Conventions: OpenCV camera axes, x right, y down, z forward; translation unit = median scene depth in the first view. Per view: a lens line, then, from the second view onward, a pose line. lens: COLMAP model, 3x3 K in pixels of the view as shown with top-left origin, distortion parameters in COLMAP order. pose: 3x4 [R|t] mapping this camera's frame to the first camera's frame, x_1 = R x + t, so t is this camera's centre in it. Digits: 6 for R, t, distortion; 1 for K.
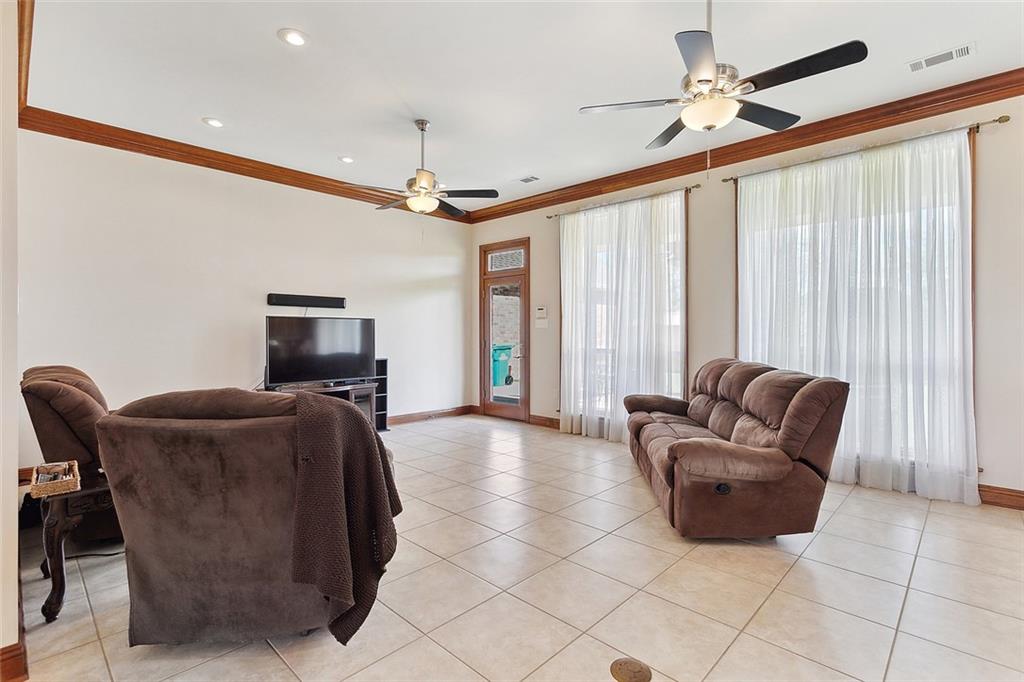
lens RADIAL K [[481.4, 0, 512.0], [0, 481.4, 341.0], [0, 0, 1]] dist [-0.000030, 0.000337]
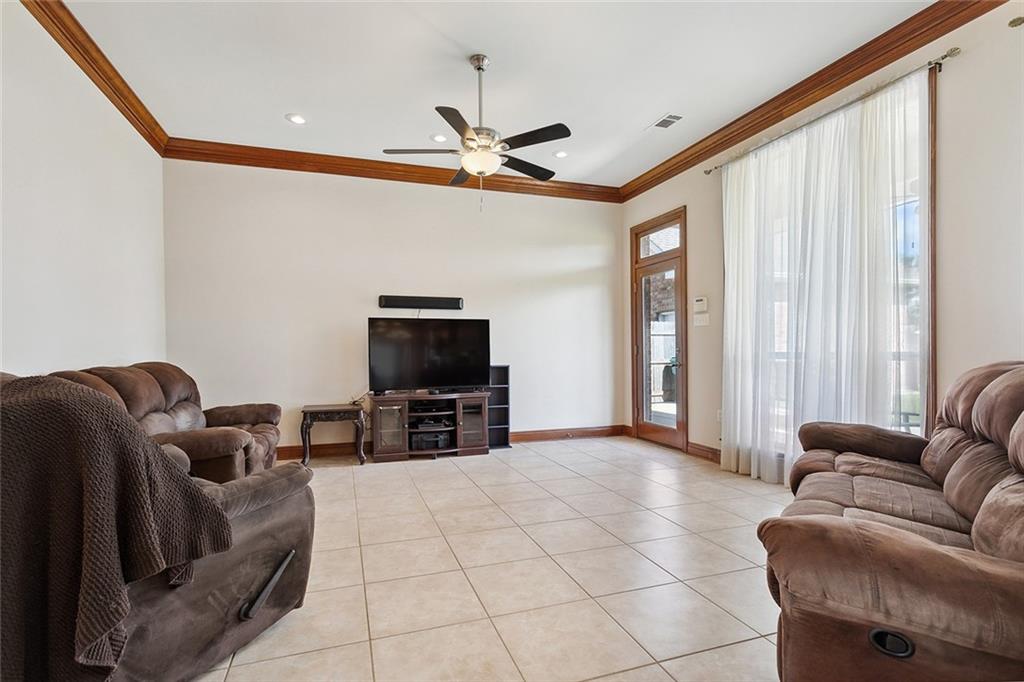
lens RADIAL K [[506.2, 0, 476.4], [0, 506.2, 358.5], [0, 0, 1]] dist [0.000620, 0.001130]
pose [[0.889203, 0.001963, -0.457508, 0.125815], [0.001603, 0.999971, 0.007407, 0.019319], [0.457509, -0.007320, 0.889175, 0.171918]]
